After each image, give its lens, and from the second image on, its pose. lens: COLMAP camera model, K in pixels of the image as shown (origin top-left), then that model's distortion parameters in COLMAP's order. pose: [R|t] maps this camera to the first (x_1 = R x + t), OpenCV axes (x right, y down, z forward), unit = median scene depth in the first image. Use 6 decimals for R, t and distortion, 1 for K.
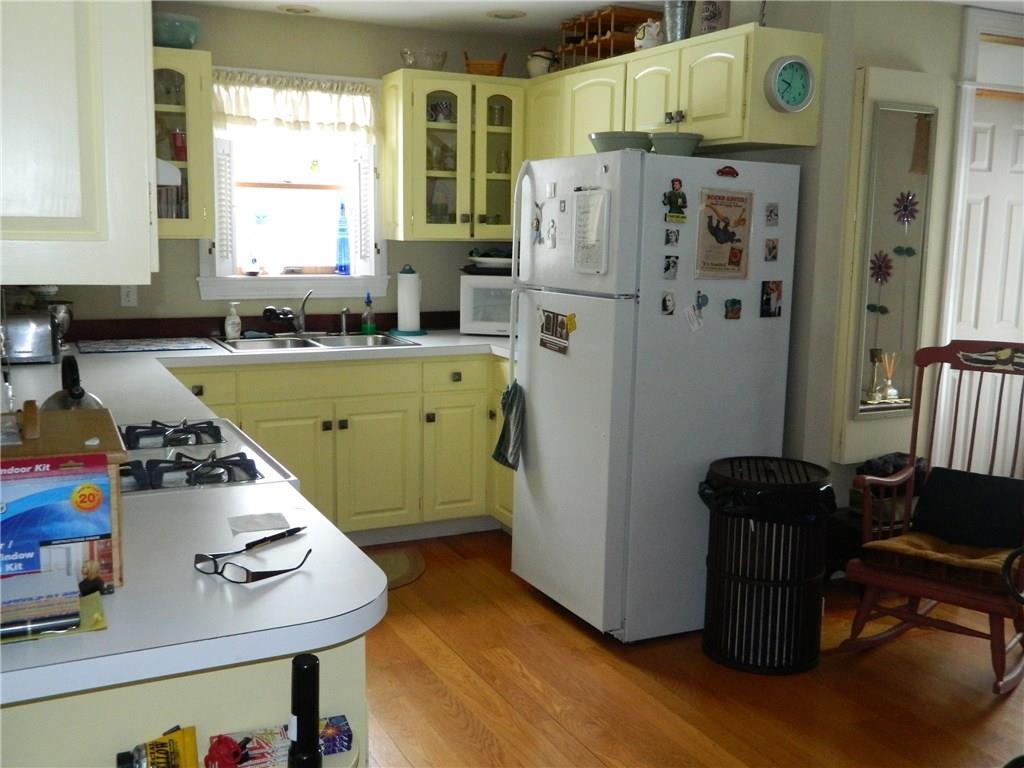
lens RADIAL K [[1032.8, 0, 510.8], [0, 1032.8, 389.2], [0, 0, 1]] dist [0.000618, 0.000000]
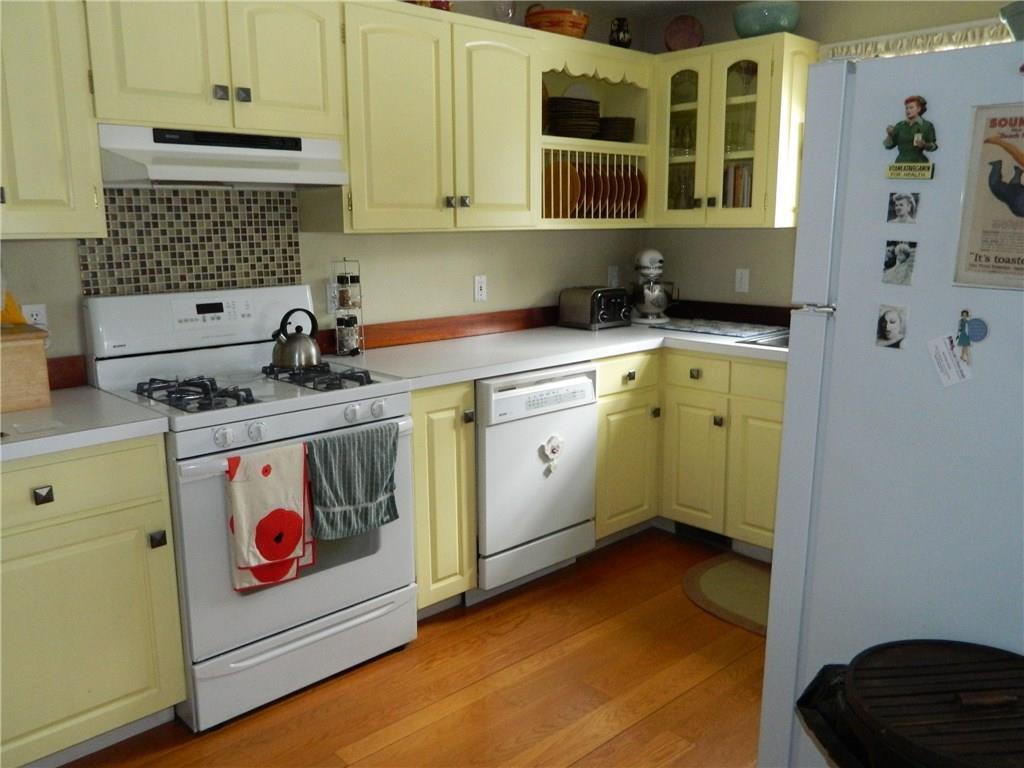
lens RADIAL K [[847.7, 0, 510.2], [0, 847.7, 380.9], [0, 0, 1]] dist [-0.005806, 0.009340]
pose [[0.290070, 0.157555, -0.943947, 0.519439], [-0.141956, 0.982527, 0.120372, -0.078840], [0.946418, 0.099083, 0.307367, 0.656683]]
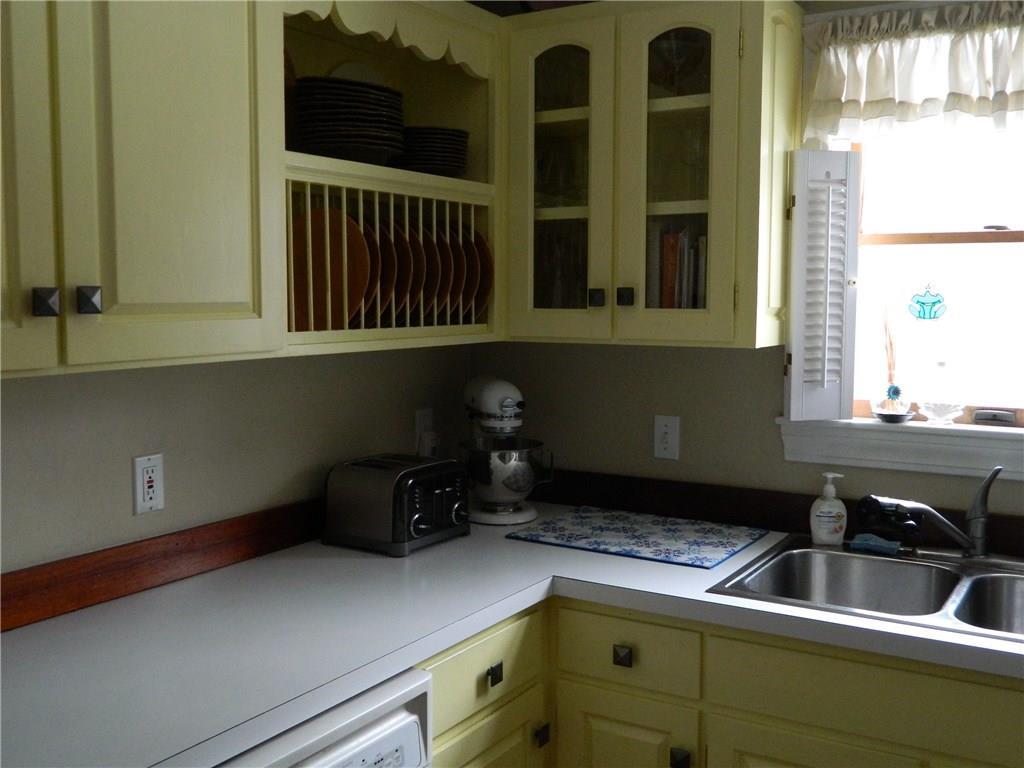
lens RADIAL K [[1032.8, 0, 517.6], [0, 1032.8, 381.5], [0, 0, 1]] dist [0.000618, 0.000000]
pose [[0.532412, 0.057631, -0.844521, 0.092885], [-0.128966, 0.991555, -0.013639, -0.133661], [0.836603, 0.116176, 0.535348, 0.789535]]
